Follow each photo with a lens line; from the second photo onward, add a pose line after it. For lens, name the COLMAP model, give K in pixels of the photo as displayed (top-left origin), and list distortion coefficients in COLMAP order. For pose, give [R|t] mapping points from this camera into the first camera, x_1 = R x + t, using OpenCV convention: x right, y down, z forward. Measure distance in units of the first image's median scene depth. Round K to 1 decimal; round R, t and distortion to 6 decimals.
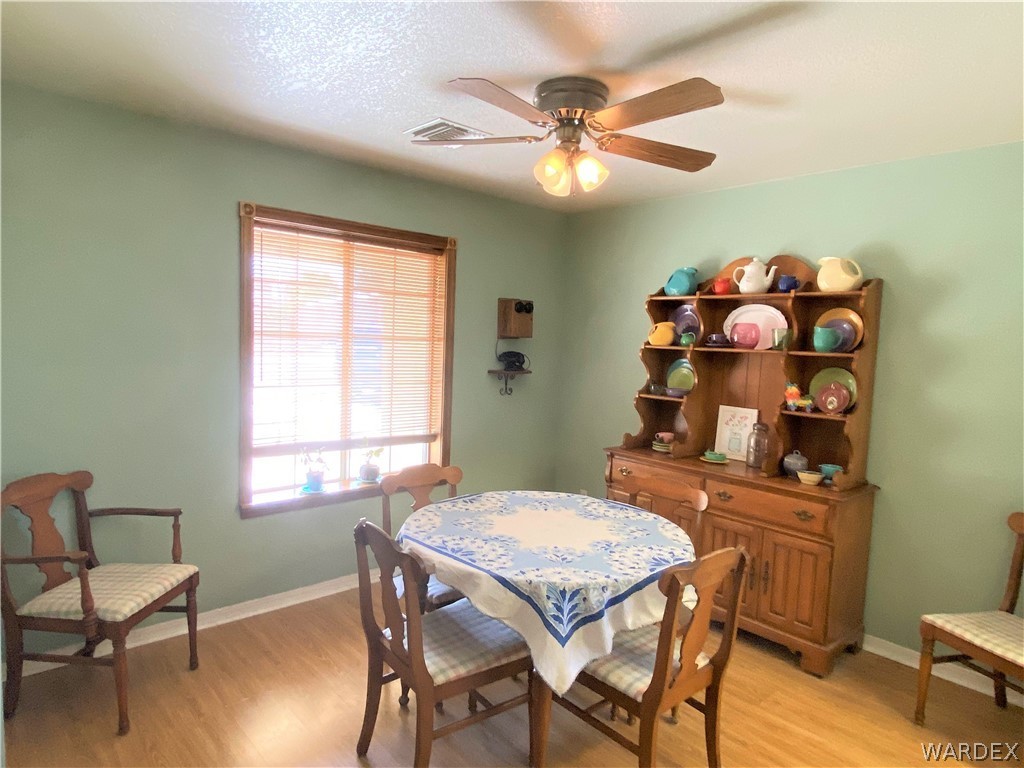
lens RADIAL K [[619.5, 0, 510.6], [0, 619.5, 381.8], [0, 0, 1]] dist [0.088977, -0.104653]
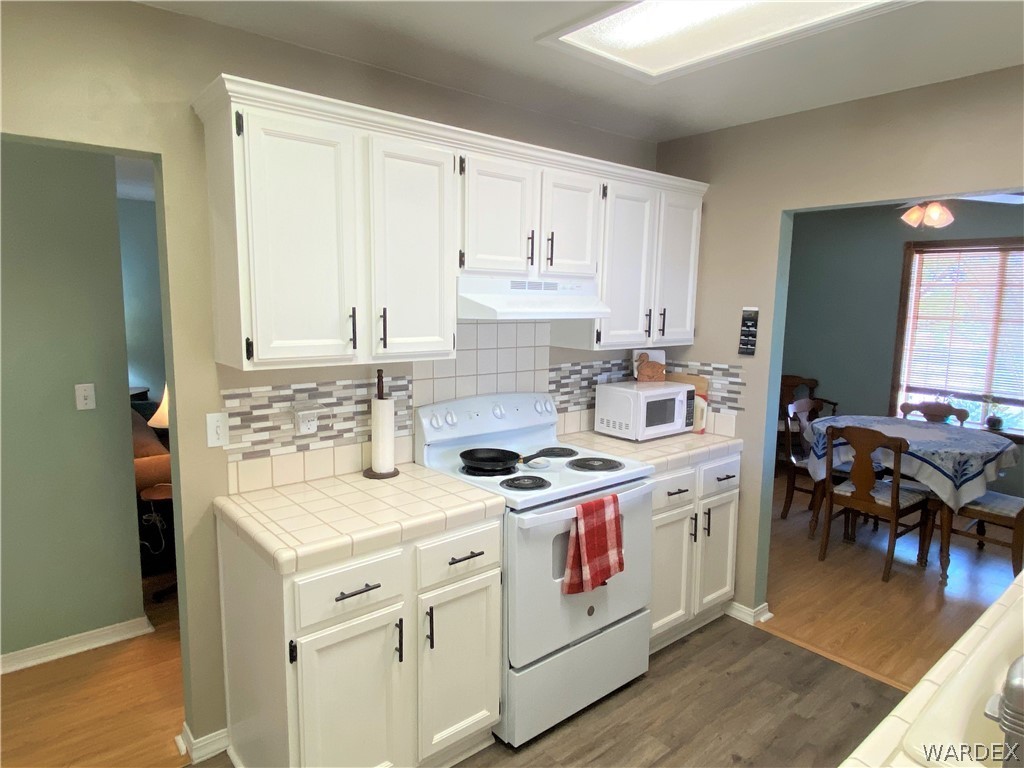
lens RADIAL K [[619.5, 0, 510.6], [0, 619.5, 381.8], [0, 0, 1]] dist [0.088977, -0.104653]
pose [[-0.033904, 0.094669, -0.994931, 1.560872], [-0.093320, 0.990854, 0.097462, 0.034259], [0.995059, 0.096152, -0.024760, -0.009381]]
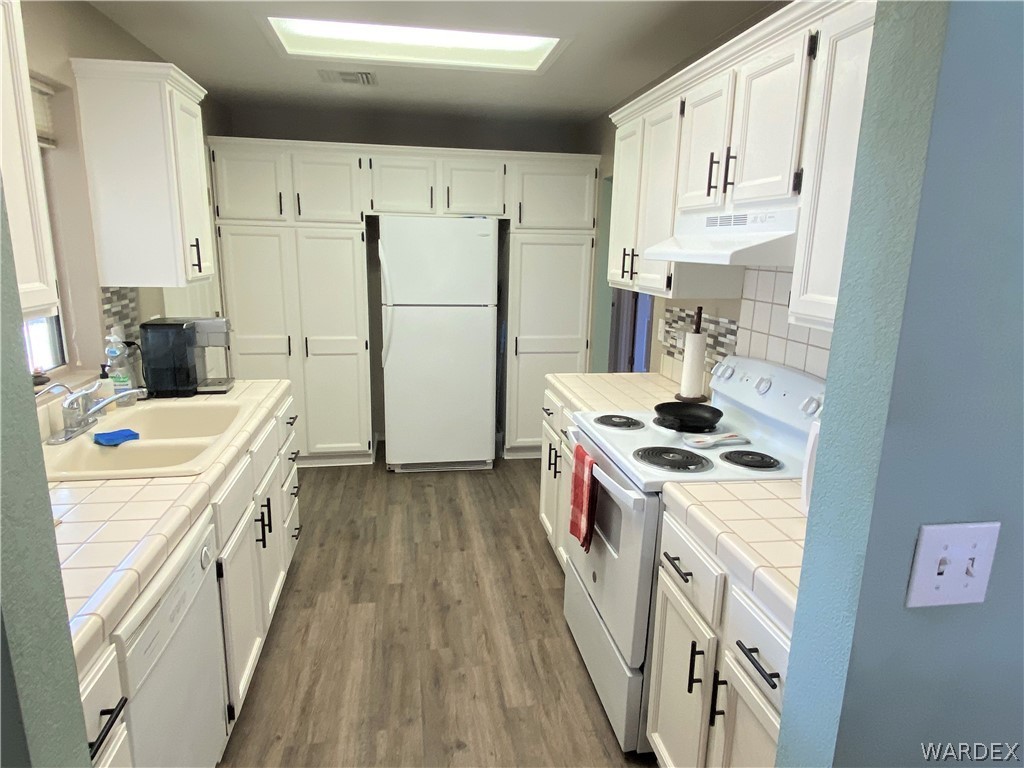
lens RADIAL K [[619.5, 0, 510.6], [0, 619.5, 381.8], [0, 0, 1]] dist [0.088977, -0.104653]
pose [[-0.843563, -0.166666, 0.510514, 0.436209], [-0.008614, 0.954700, 0.297444, -0.057294], [-0.536962, 0.246515, -0.806785, 0.762561]]
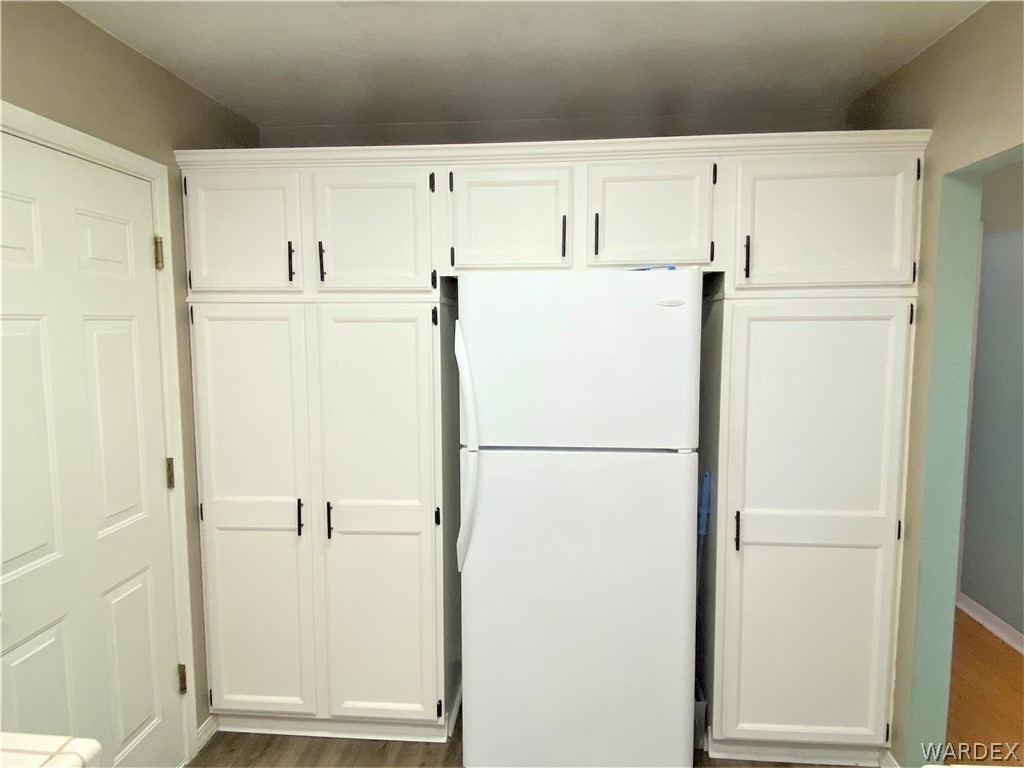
lens RADIAL K [[619.5, 0, 510.6], [0, 619.5, 381.8], [0, 0, 1]] dist [0.088977, -0.104653]
pose [[-0.683327, -0.104073, 0.722657, 0.911169], [0.037054, 0.983570, 0.176685, 0.005426], [-0.729172, 0.147511, -0.668243, 0.127937]]
